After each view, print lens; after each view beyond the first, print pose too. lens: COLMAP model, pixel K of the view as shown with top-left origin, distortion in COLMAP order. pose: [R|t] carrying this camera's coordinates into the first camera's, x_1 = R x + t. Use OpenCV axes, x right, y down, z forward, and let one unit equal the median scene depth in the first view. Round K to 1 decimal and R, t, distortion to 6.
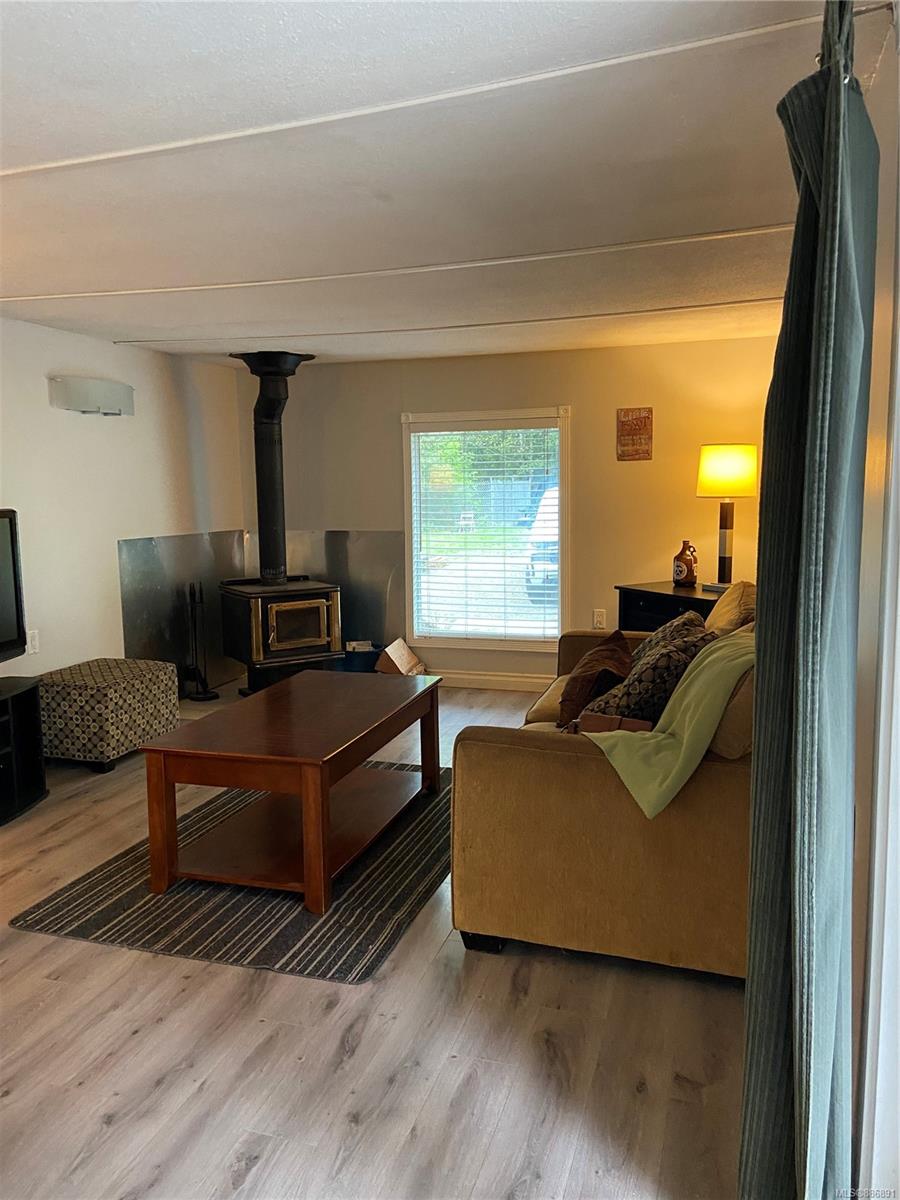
lens RADIAL K [[881.7, 0, 442.8], [0, 881.7, 602.9], [0, 0, 1]] dist [0.083077, -0.018192]
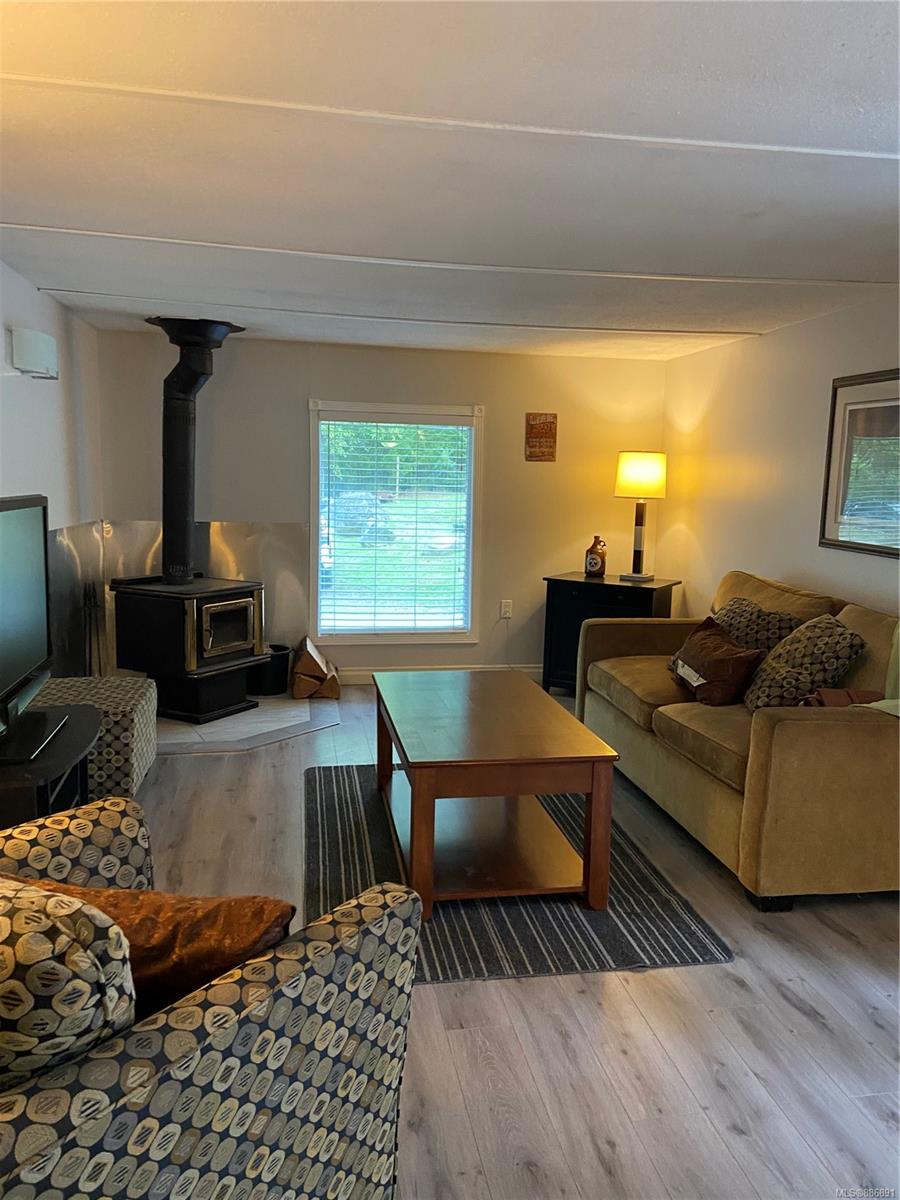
lens RADIAL K [[881.7, 0, 450.7], [0, 881.7, 595.2], [0, 0, 1]] dist [0.083077, -0.018192]
pose [[0.879772, -0.027977, 0.474573, -0.417299], [0.026893, 0.999597, 0.009074, -0.010318], [-0.474635, 0.004780, 0.880170, 0.107248]]
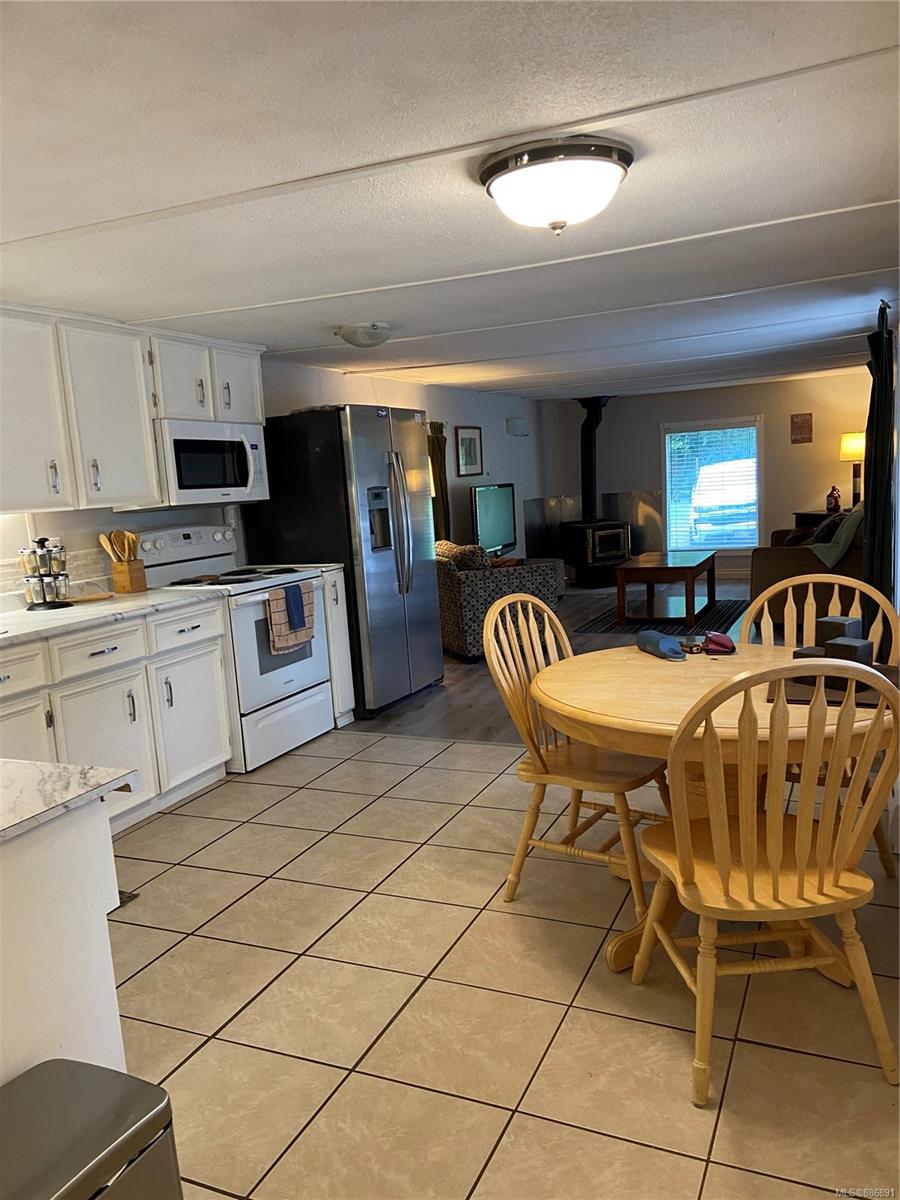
lens RADIAL K [[881.7, 0, 453.6], [0, 881.7, 609.2], [0, 0, 1]] dist [0.083077, -0.018192]
pose [[0.992983, -0.026285, -0.115303, -0.294478], [0.028399, 0.999457, 0.016735, 0.129465], [0.114801, -0.019893, 0.993189, -0.918774]]
